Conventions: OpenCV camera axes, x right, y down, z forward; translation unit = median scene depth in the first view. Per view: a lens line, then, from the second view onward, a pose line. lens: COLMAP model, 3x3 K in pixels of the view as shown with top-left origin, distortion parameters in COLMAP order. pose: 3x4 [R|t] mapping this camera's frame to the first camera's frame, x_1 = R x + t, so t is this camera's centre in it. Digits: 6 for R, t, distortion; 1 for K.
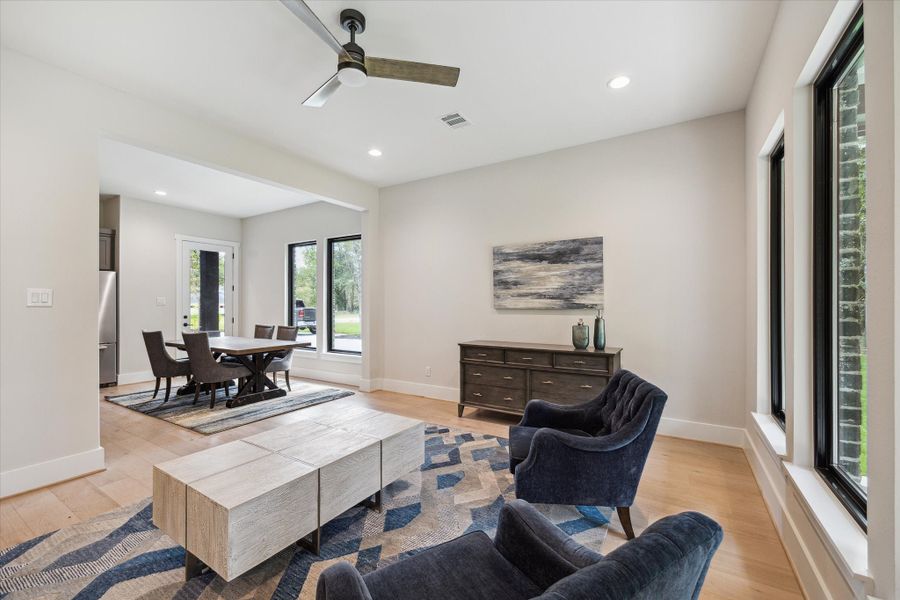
lens RADIAL K [[370.9, 0, 449.5], [0, 370.9, 303.9], [0, 0, 1]] dist [0.000969, 0.000084]
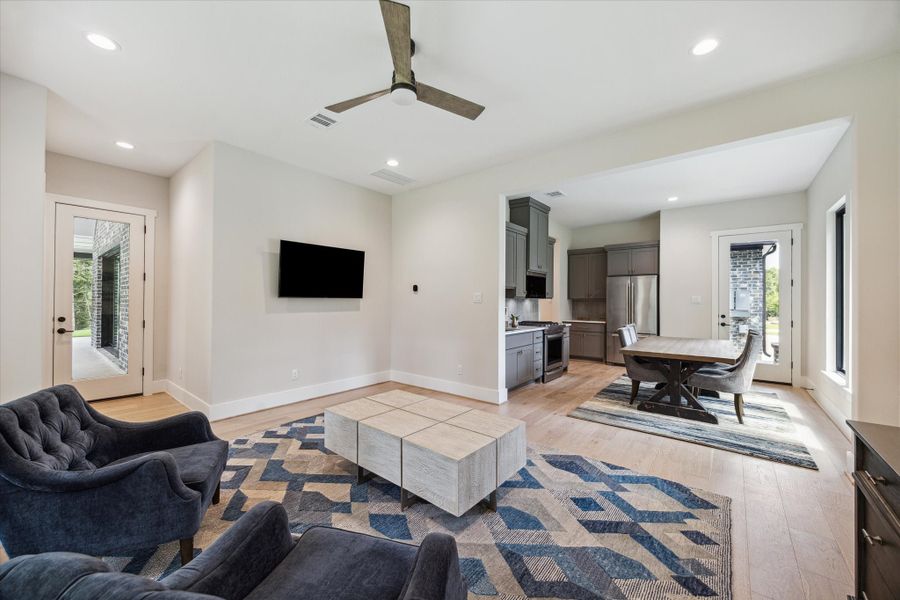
lens RADIAL K [[344.0, 0, 453.8], [0, 344.0, 297.6], [0, 0, 1]] dist [-0.000451, 0.000007]
pose [[-0.125519, -0.007570, -0.992062, 0.424197], [-0.005868, 0.999959, -0.006888, -0.003134], [0.992074, 0.004957, -0.125558, 0.738758]]
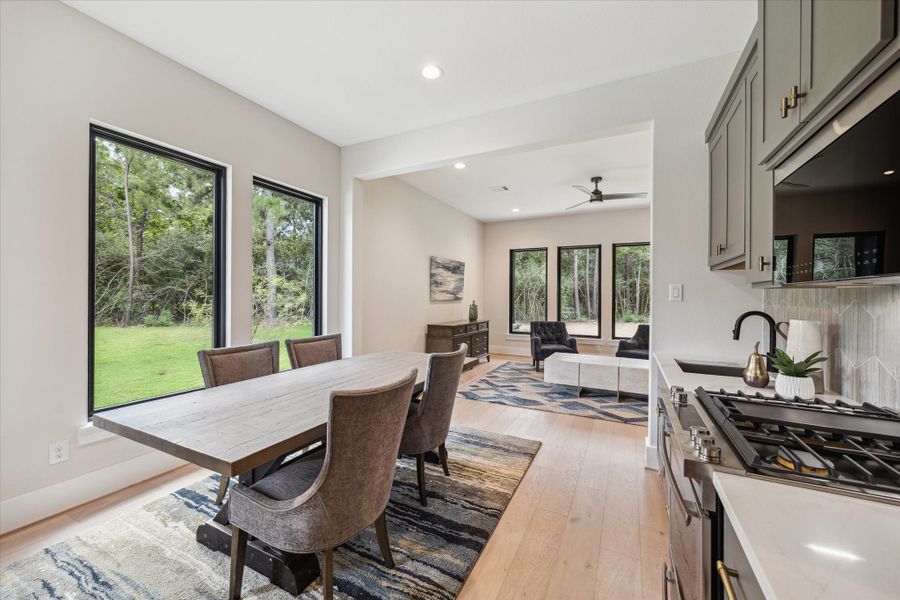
lens RADIAL K [[344.0, 0, 453.8], [0, 344.0, 297.6], [0, 0, 1]] dist [-0.000451, 0.000007]
pose [[-0.084810, 0.000262, 0.996397, -1.374984], [-0.004371, 0.999990, -0.000635, 0.002363], [-0.996388, -0.004409, -0.084808, 1.207100]]
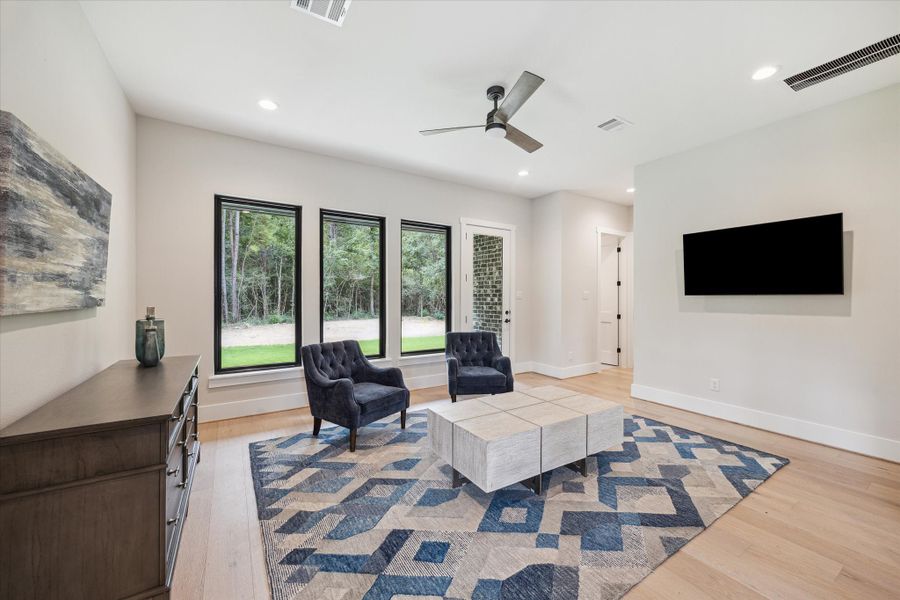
lens RADIAL K [[347.8, 0, 450.0], [0, 347.8, 300.0], [0, 0, 1]] dist [-0.000201, -0.000116]
pose [[-0.898858, -0.004292, 0.438219, -0.388052], [-0.000106, 0.999954, 0.009578, -0.003805], [-0.438240, 0.008563, -0.898817, 1.285631]]
